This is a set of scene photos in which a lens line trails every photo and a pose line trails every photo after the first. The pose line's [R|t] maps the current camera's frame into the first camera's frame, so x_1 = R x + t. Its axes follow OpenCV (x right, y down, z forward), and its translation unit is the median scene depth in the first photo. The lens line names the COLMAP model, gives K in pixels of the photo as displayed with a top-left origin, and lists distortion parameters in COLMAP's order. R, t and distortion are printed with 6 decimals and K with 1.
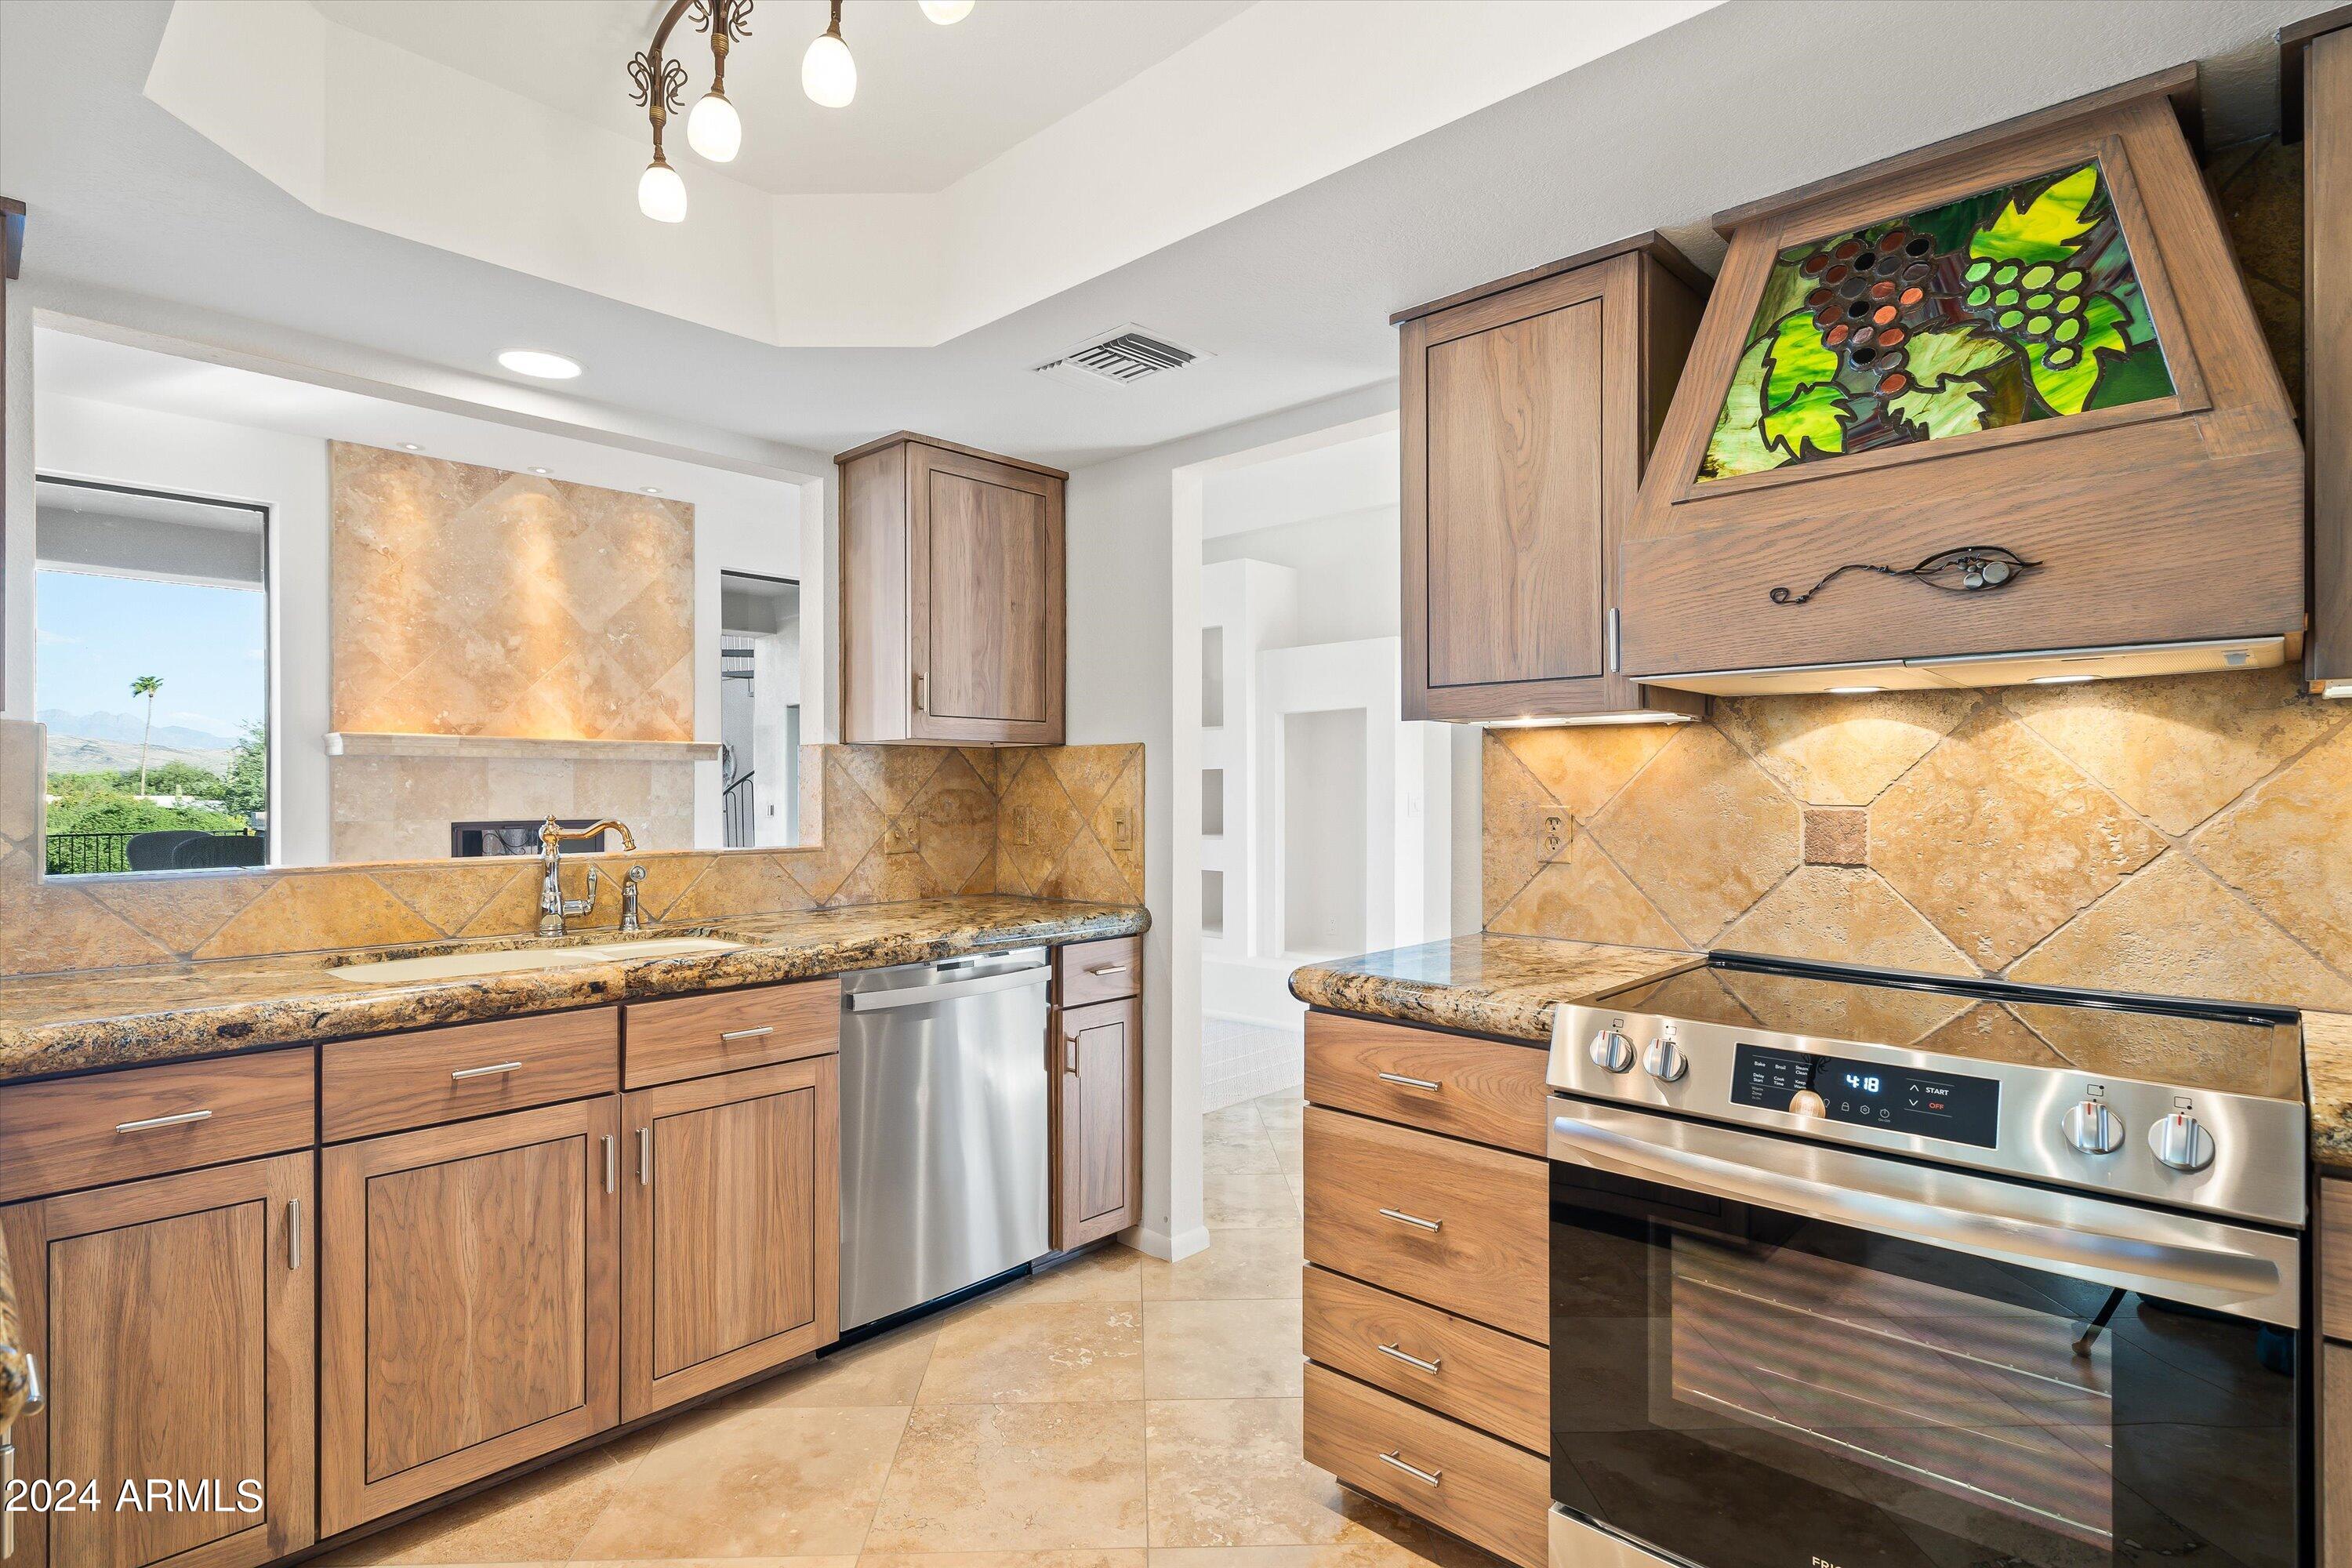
lens RADIAL K [[1180.7, 0, 1178.7], [0, 1180.7, 790.2], [0, 0, 1]] dist [-0.001391, -0.000245]
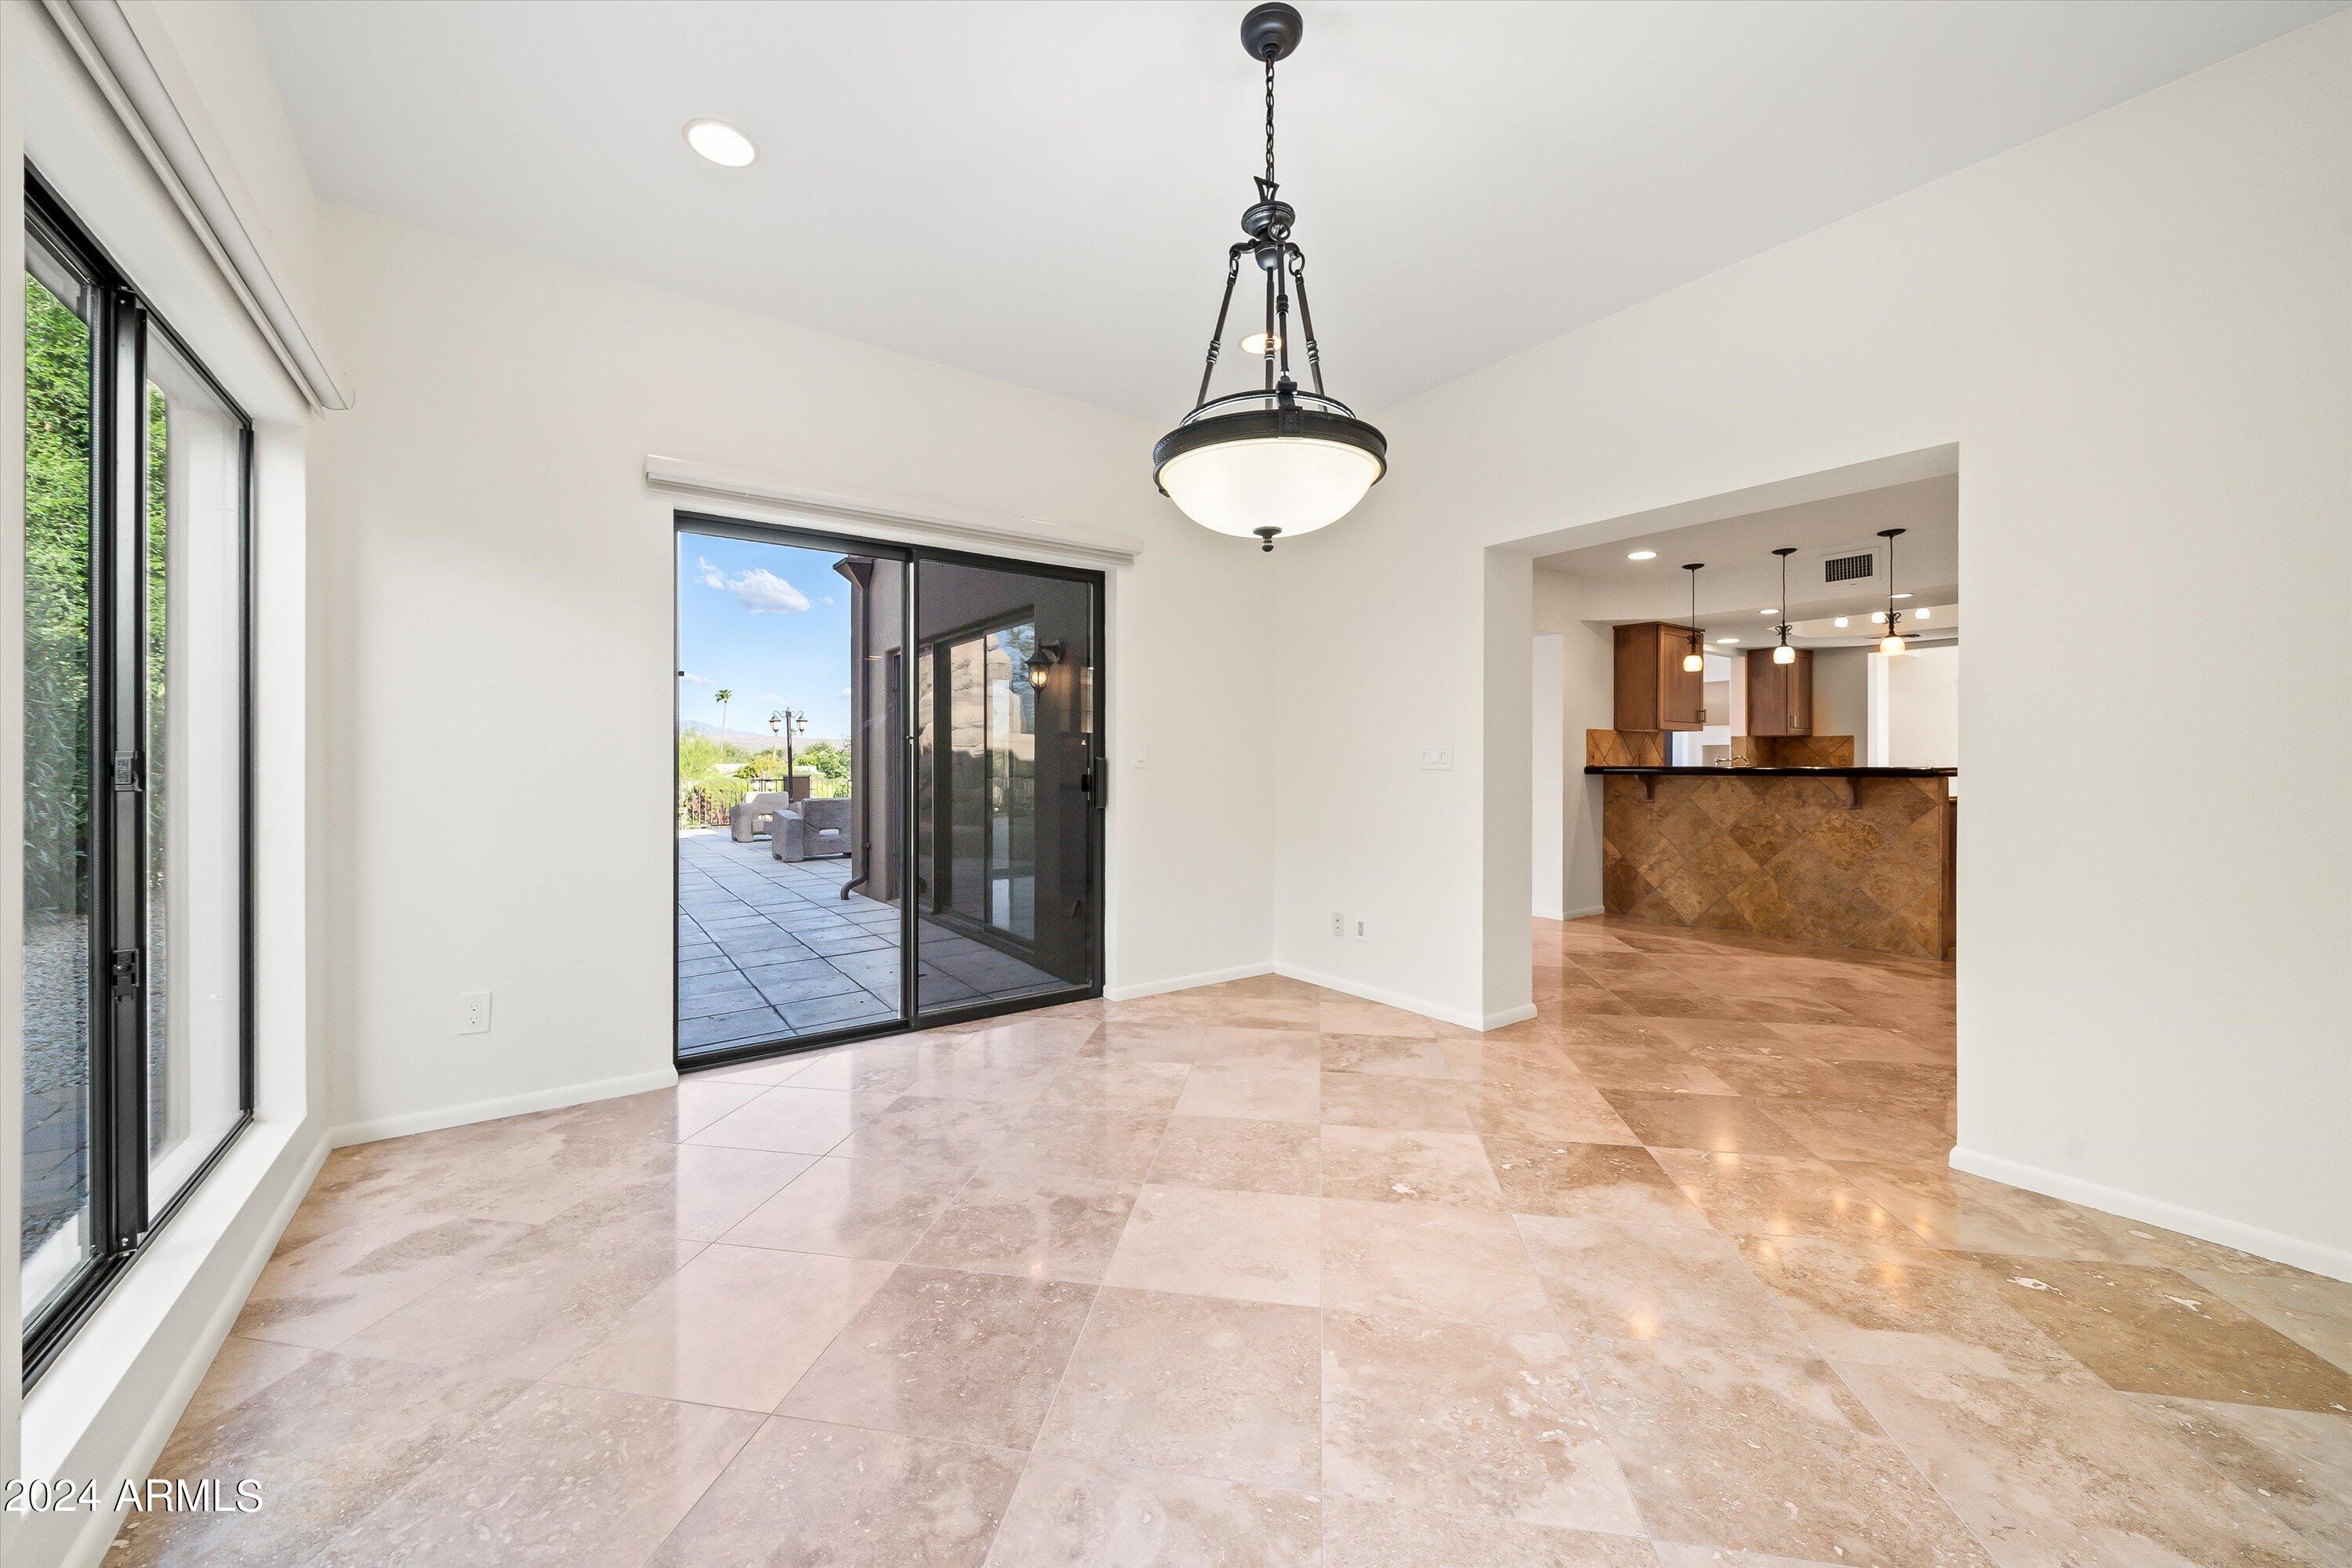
lens RADIAL K [[873.9, 0, 1172.0], [0, 873.9, 762.6], [0, 0, 1]] dist [-0.001279, -0.000102]
pose [[0.980712, -0.001252, -0.195453, -2.431780], [0.001571, 0.999998, 0.001474, 0.049375], [0.195451, -0.001753, 0.980712, -3.005582]]
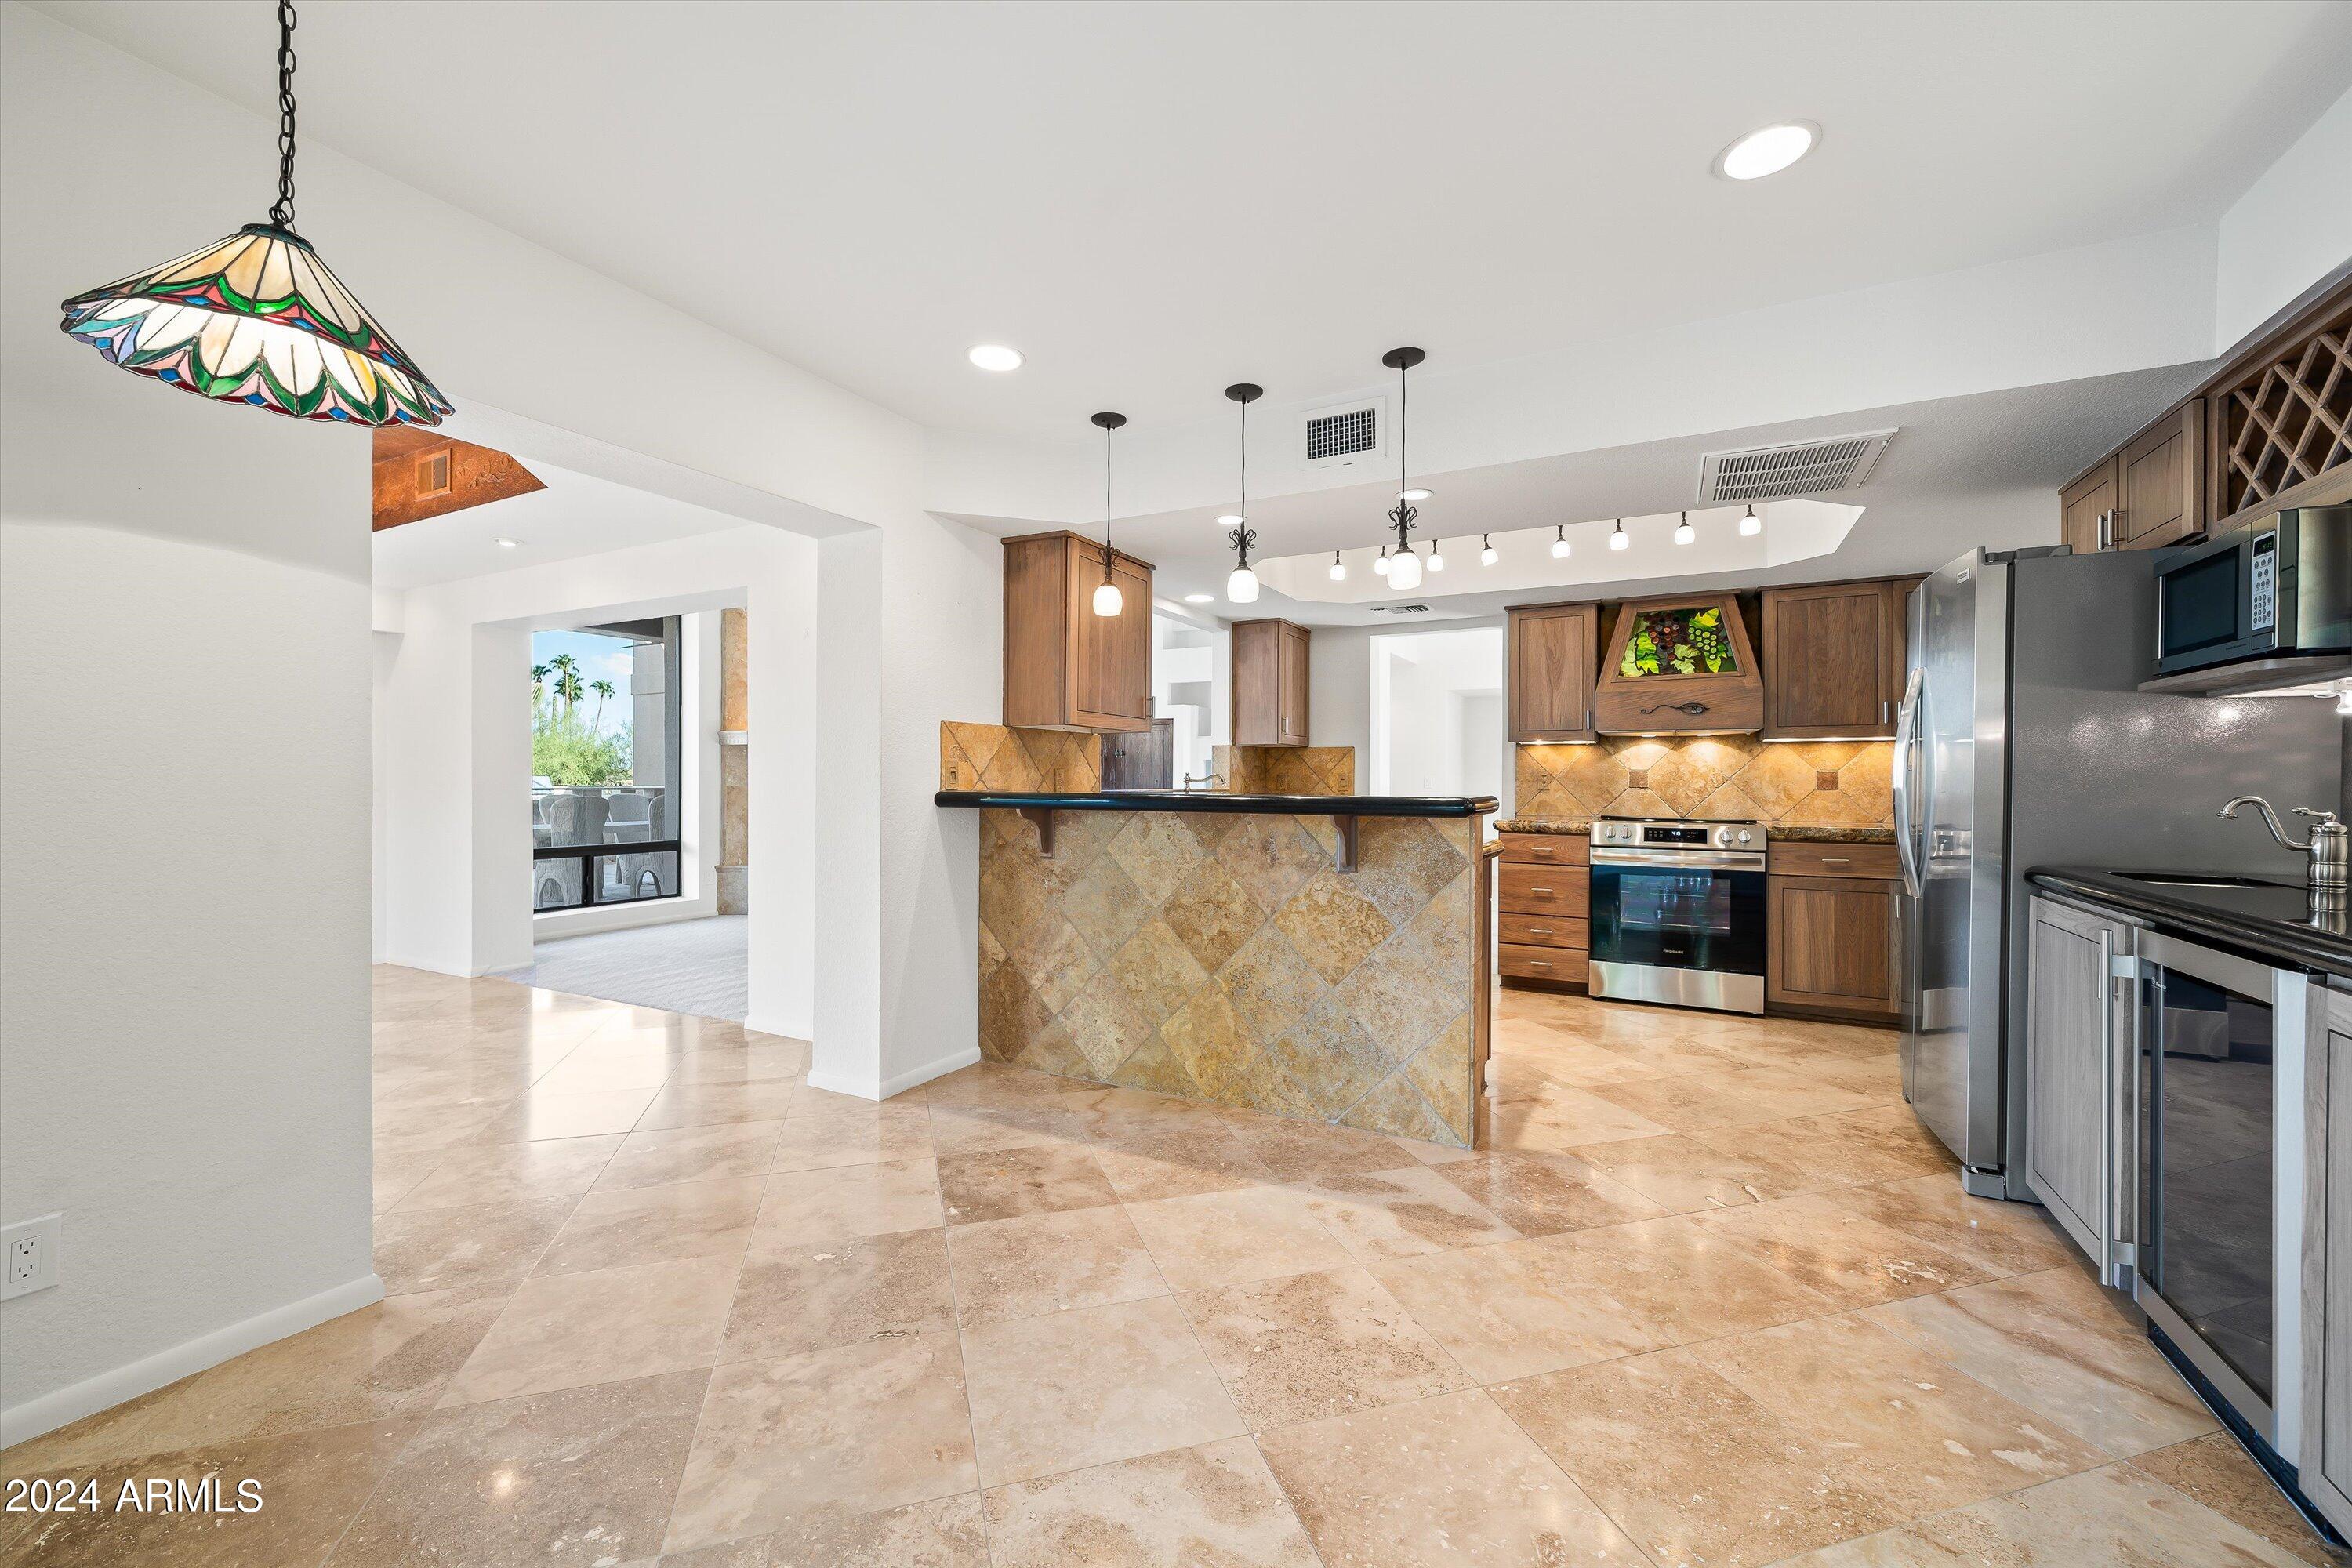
lens RADIAL K [[965.3, 0, 1176.0], [0, 965.3, 784.0], [0, 0, 1]] dist [-0.001009, -0.000068]
pose [[0.962325, 0.000297, 0.271902, -1.592562], [-0.002268, 0.999973, 0.006934, 0.040891], [-0.271893, -0.007290, 0.962300, -1.398361]]
